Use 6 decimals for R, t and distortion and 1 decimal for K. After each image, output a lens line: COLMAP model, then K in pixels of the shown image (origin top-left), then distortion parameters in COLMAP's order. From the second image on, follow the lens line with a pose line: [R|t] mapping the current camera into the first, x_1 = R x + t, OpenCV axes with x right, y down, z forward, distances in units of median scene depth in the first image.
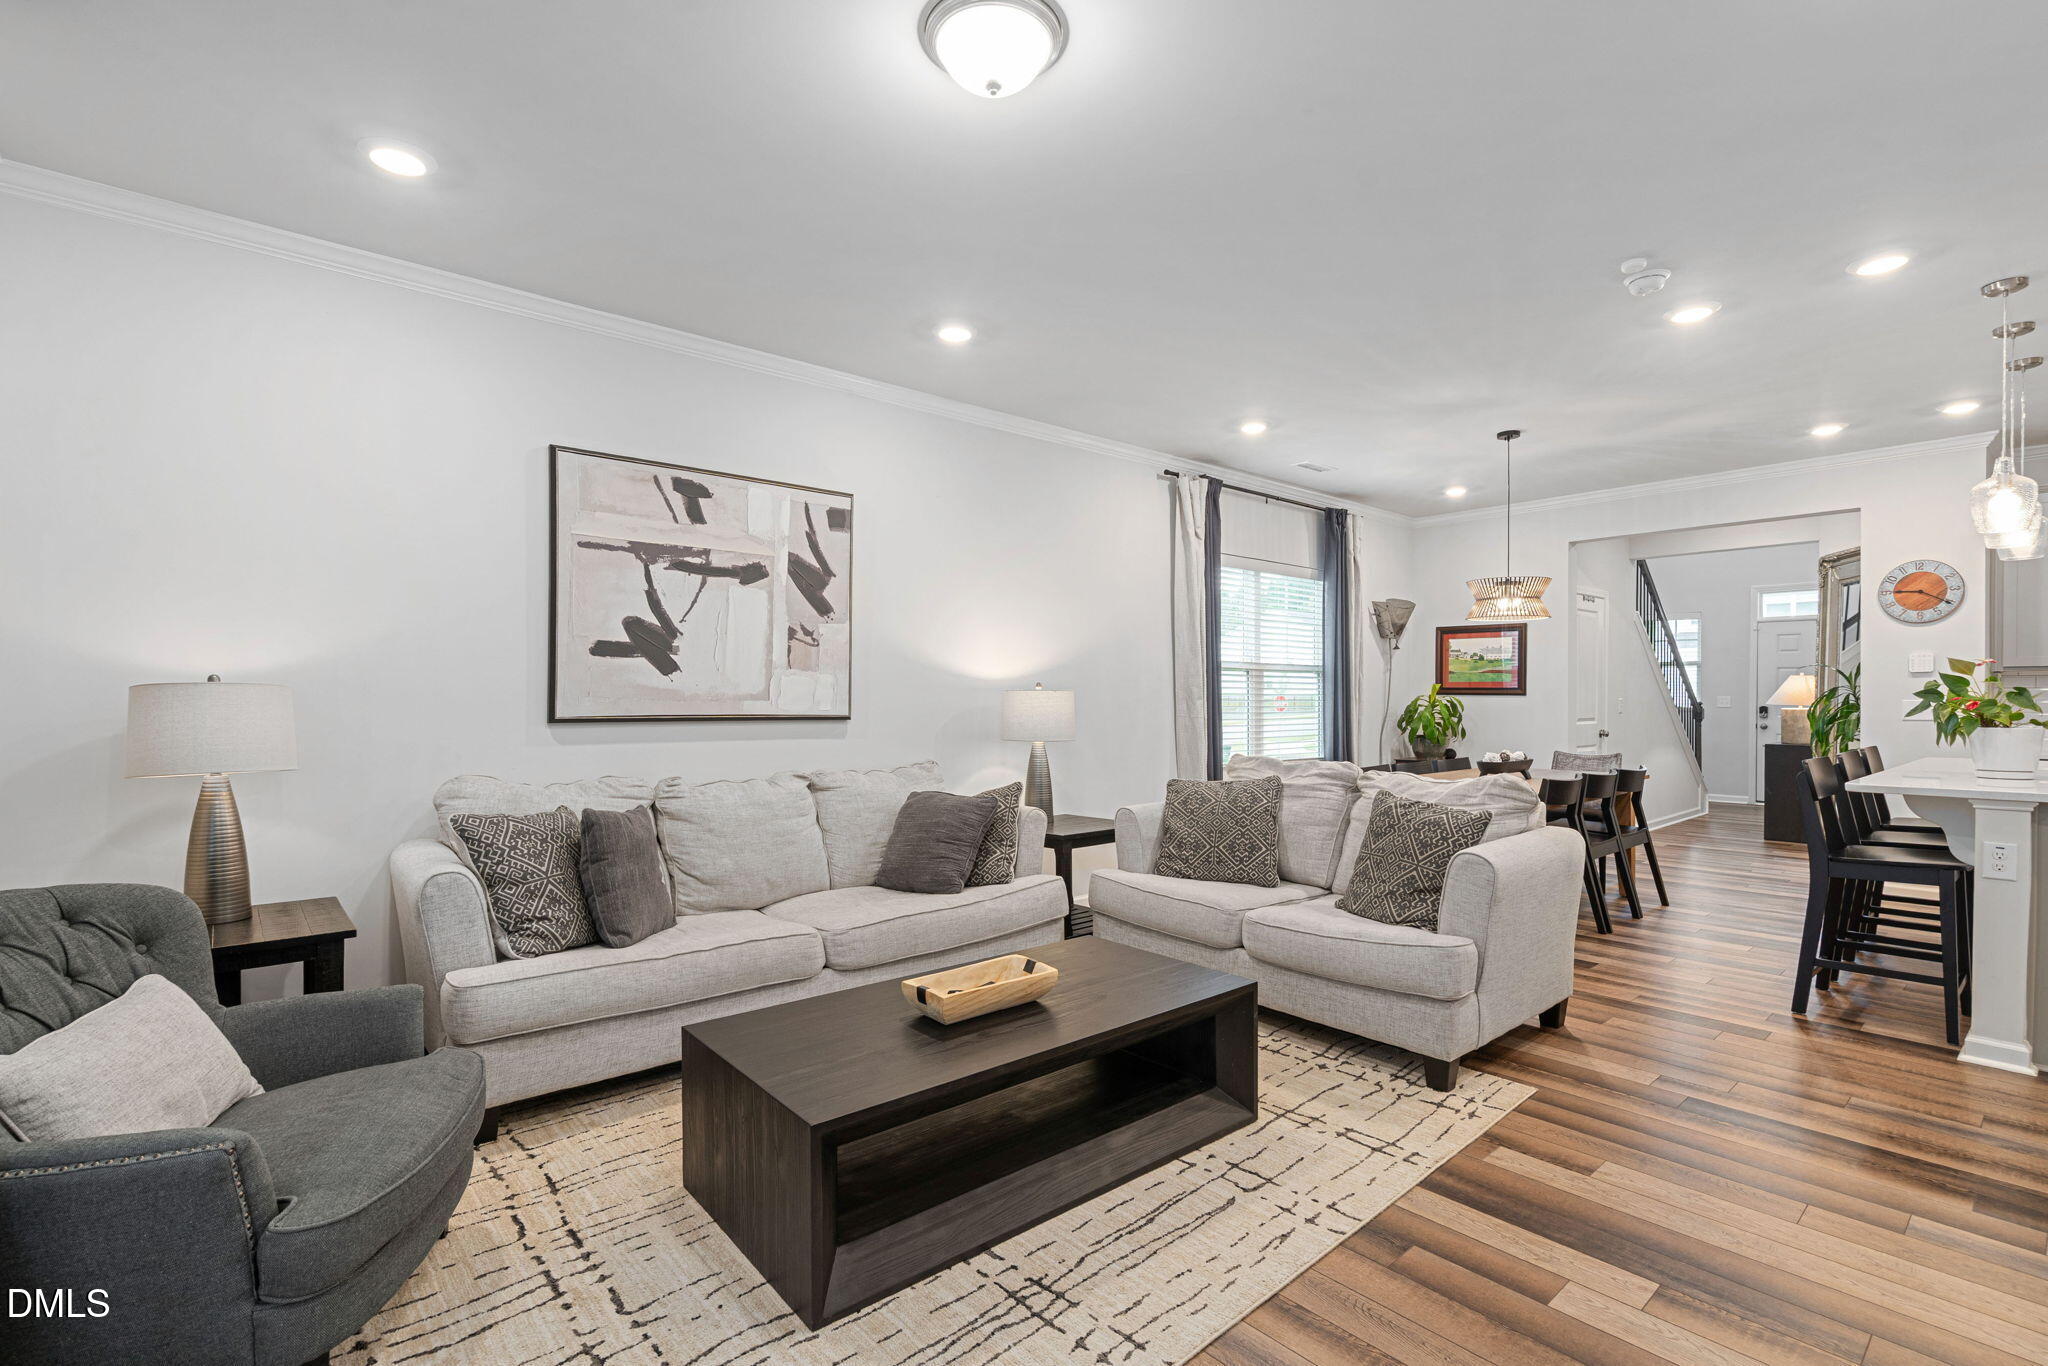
lens RADIAL K [[927.7, 0, 1015.9], [0, 927.7, 686.2], [0, 0, 1]] dist [0.000349, -0.000119]
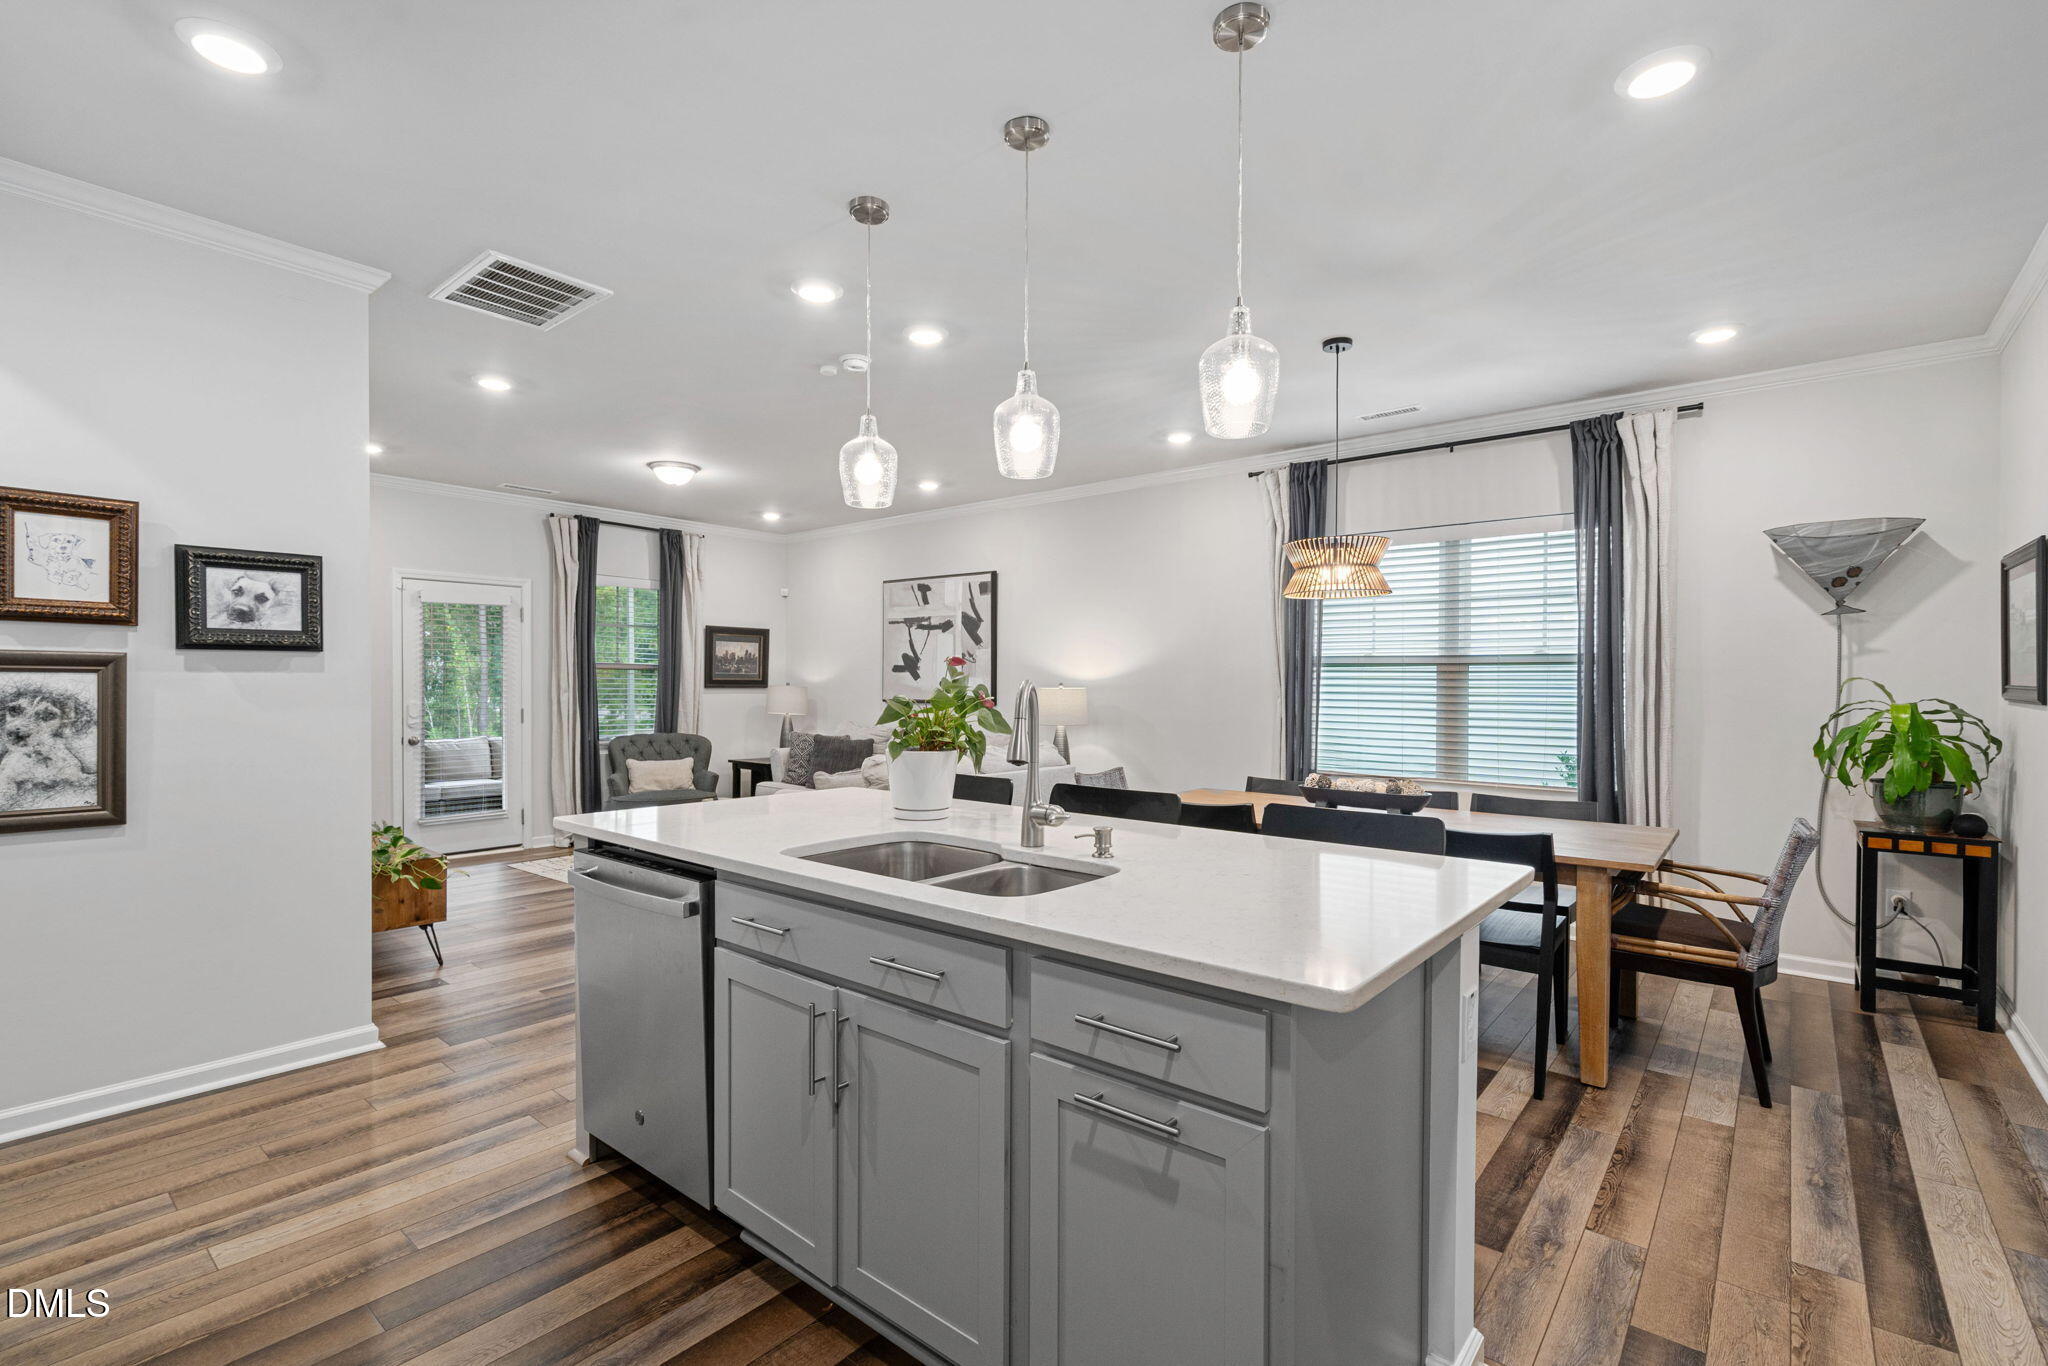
lens RADIAL K [[927.7, 0, 1015.9], [0, 927.7, 686.2], [0, 0, 1]] dist [0.000349, -0.000119]
pose [[0.169068, 0.004110, -0.985596, 1.636661], [0.005653, 0.999971, 0.005140, -0.007539], [0.985588, -0.006440, 0.169039, 0.832312]]
